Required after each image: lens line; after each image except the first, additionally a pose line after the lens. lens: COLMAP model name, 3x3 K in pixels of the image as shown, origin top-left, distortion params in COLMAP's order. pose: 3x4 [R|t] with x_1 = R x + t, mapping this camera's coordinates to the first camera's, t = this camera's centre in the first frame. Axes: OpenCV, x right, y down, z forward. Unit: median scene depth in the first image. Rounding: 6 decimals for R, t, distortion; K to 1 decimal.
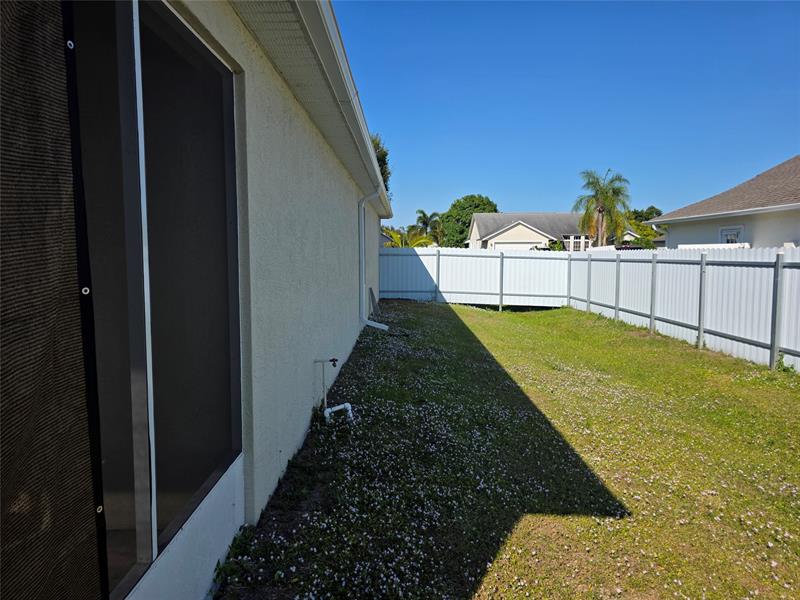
lens RADIAL K [[543.4, 0, 406.9], [0, 543.4, 298.5], [0, 0, 1]] dist [0.044609, -0.028589]
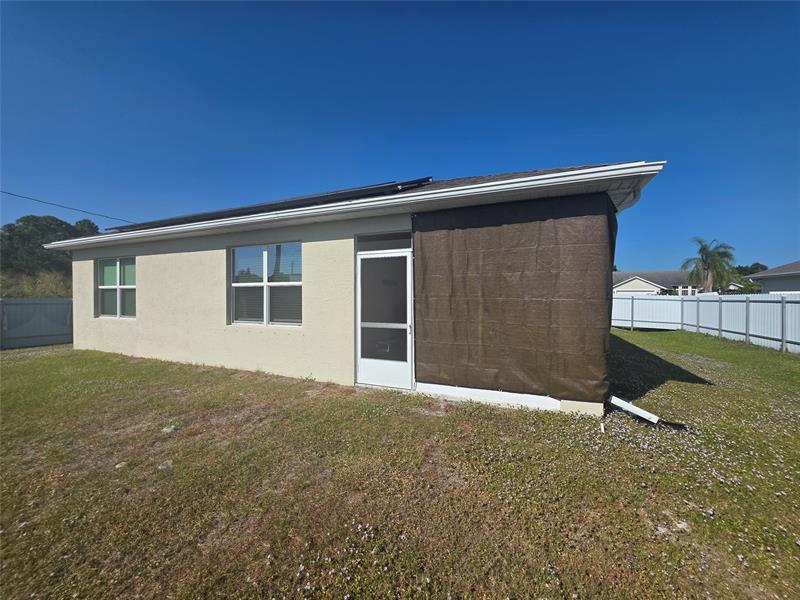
lens RADIAL K [[322.8, 0, 401.7], [0, 322.8, 300.8], [0, 0, 1]] dist [0.001472, -0.000093]
pose [[0.914182, 0.007129, -0.405241, -0.076438], [-0.037075, 0.997124, -0.066095, 0.023220], [0.403605, 0.075448, 0.911817, -0.216954]]
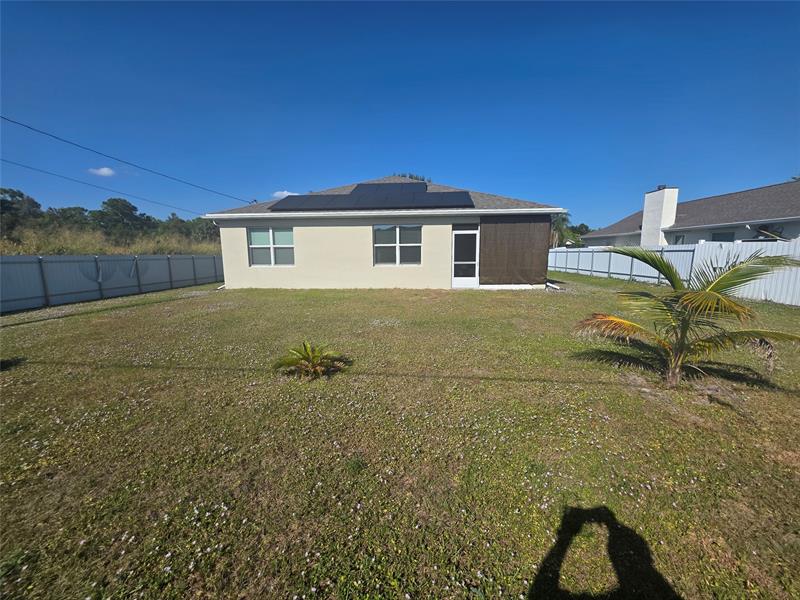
lens RADIAL K [[322.8, 0, 403.8], [0, 322.8, 301.2], [0, 0, 1]] dist [0.001472, -0.000093]
pose [[0.996764, 0.005321, -0.080206, -0.272331], [0.000153, 0.997679, 0.068090, 0.059797], [0.080382, -0.067882, 0.994450, -0.637722]]
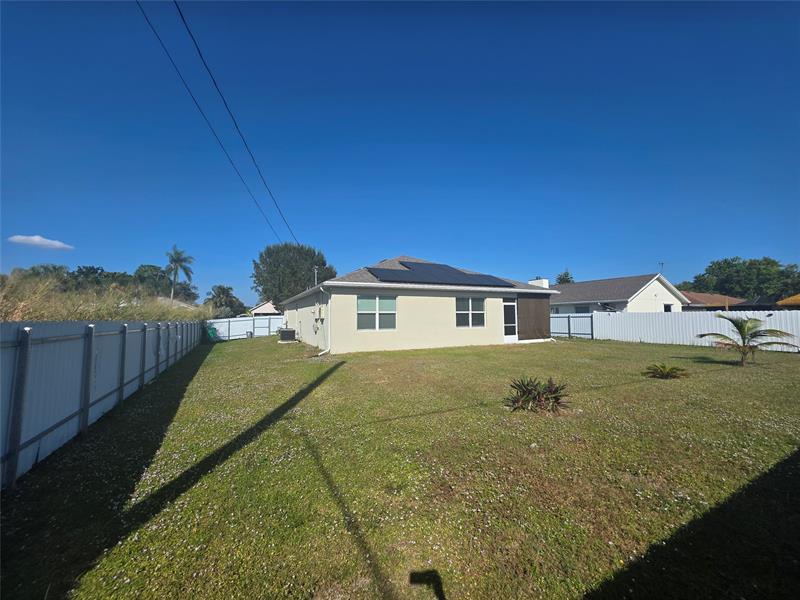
lens RADIAL K [[322.8, 0, 403.0], [0, 322.8, 297.8], [0, 0, 1]] dist [0.001472, -0.000093]
pose [[0.900338, 0.019232, 0.434767, -0.878192], [0.045236, 0.989476, -0.137447, 0.062680], [-0.432834, 0.143416, 0.889992, -0.671095]]
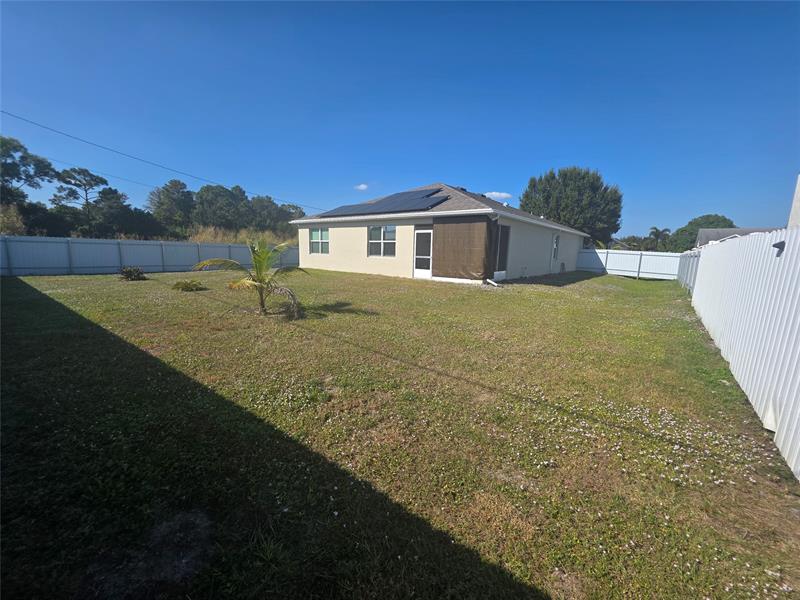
lens RADIAL K [[322.8, 0, 403.7], [0, 322.8, 300.2], [0, 0, 1]] dist [0.001472, -0.000093]
pose [[0.775896, 0.117922, -0.619741, 0.257859], [-0.079443, 0.992818, 0.089449, 0.063920], [0.625838, -0.020169, 0.779692, -0.610621]]
